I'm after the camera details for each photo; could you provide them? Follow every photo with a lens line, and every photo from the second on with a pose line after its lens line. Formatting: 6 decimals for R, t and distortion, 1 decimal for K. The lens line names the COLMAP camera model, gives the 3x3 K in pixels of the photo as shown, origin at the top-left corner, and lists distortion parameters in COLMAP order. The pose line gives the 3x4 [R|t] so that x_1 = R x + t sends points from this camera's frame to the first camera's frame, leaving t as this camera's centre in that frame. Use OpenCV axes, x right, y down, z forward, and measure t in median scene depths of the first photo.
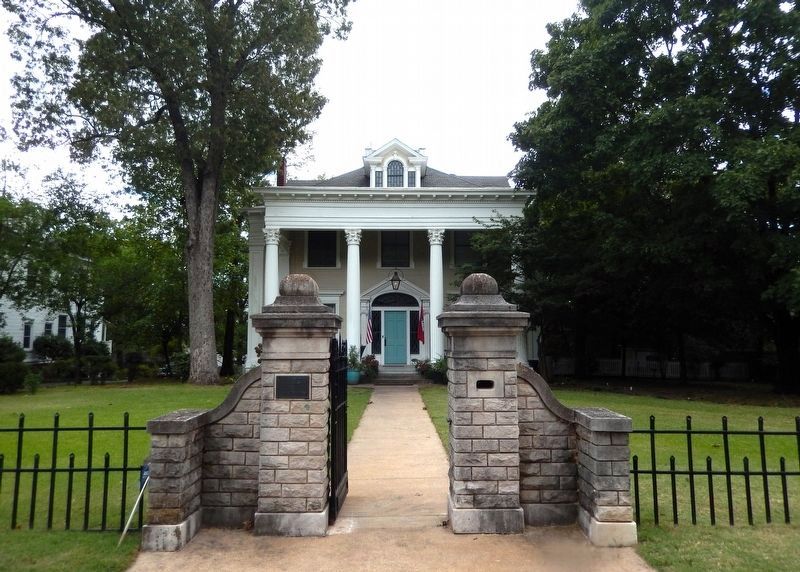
lens RADIAL K [[670.4, 0, 395.7], [0, 670.4, 277.2], [0, 0, 1]] dist [0.035432, -0.012040]
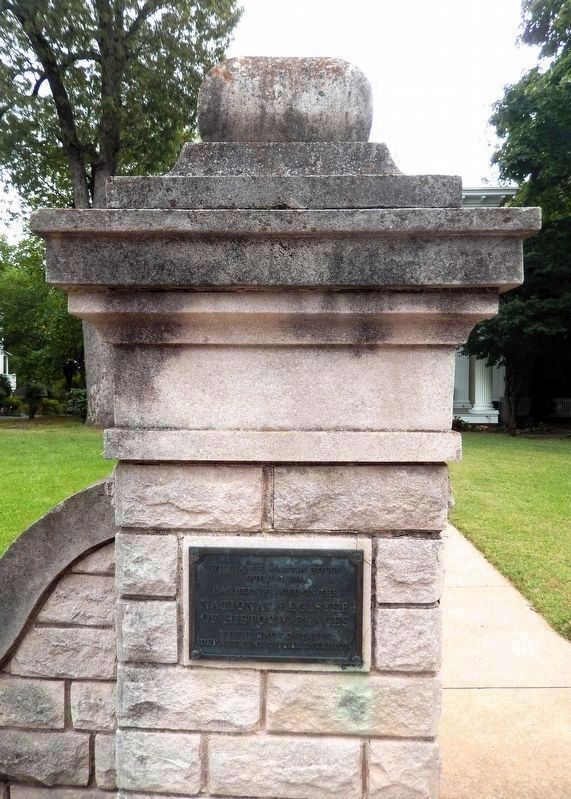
lens RADIAL K [[669.5, 0, 289.9], [0, 669.5, 407.9], [0, 0, 1]] dist [0.035432, -0.012040]
pose [[0.999608, 0.008990, -0.026525, -0.030529], [-0.005209, 0.990235, 0.139312, 0.017069], [0.027519, -0.139119, 0.989893, 0.172432]]
